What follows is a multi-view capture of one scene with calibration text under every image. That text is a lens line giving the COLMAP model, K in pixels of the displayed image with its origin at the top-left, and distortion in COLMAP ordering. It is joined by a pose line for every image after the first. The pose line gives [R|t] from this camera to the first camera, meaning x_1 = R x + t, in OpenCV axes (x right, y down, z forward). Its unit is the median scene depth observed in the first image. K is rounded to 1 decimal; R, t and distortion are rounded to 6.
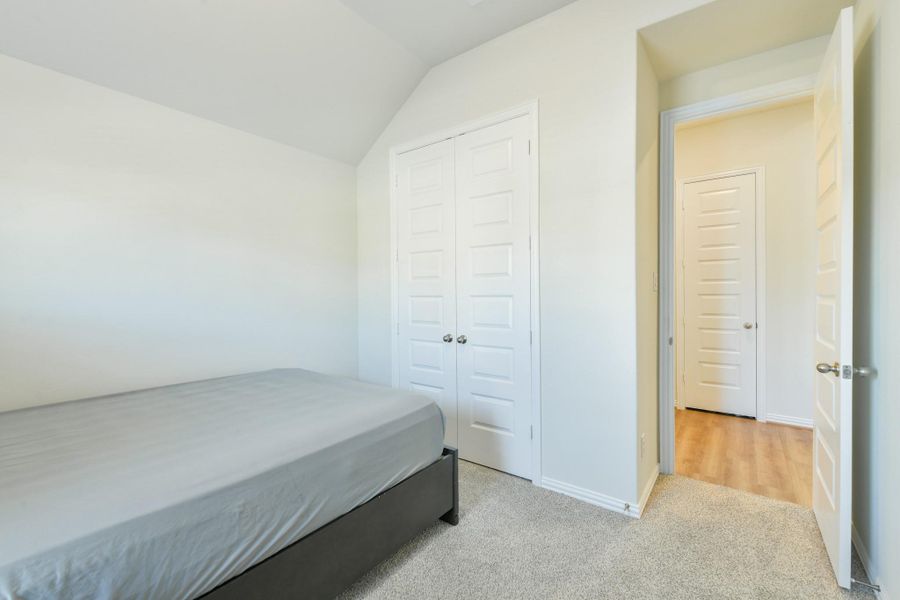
lens RADIAL K [[384.5, 0, 450.8], [0, 384.5, 295.9], [0, 0, 1]] dist [0.021692, -0.009354]
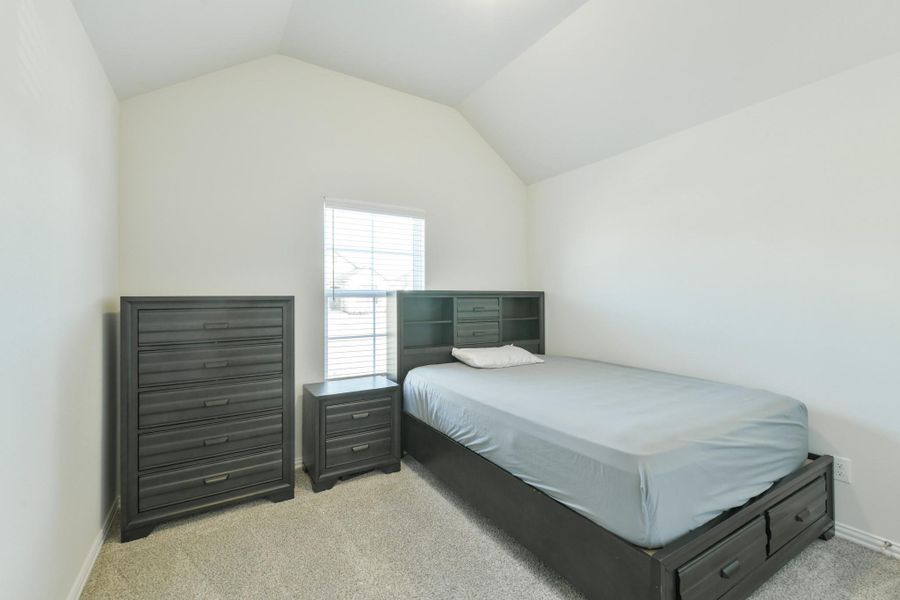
lens RADIAL K [[384.5, 0, 450.8], [0, 384.5, 295.9], [0, 0, 1]] dist [0.021692, -0.009354]
pose [[-0.365398, 0.002682, -0.930848, 1.118824], [-0.003290, 0.999986, 0.004172, -0.000181], [0.930846, 0.004587, -0.365384, 1.533509]]
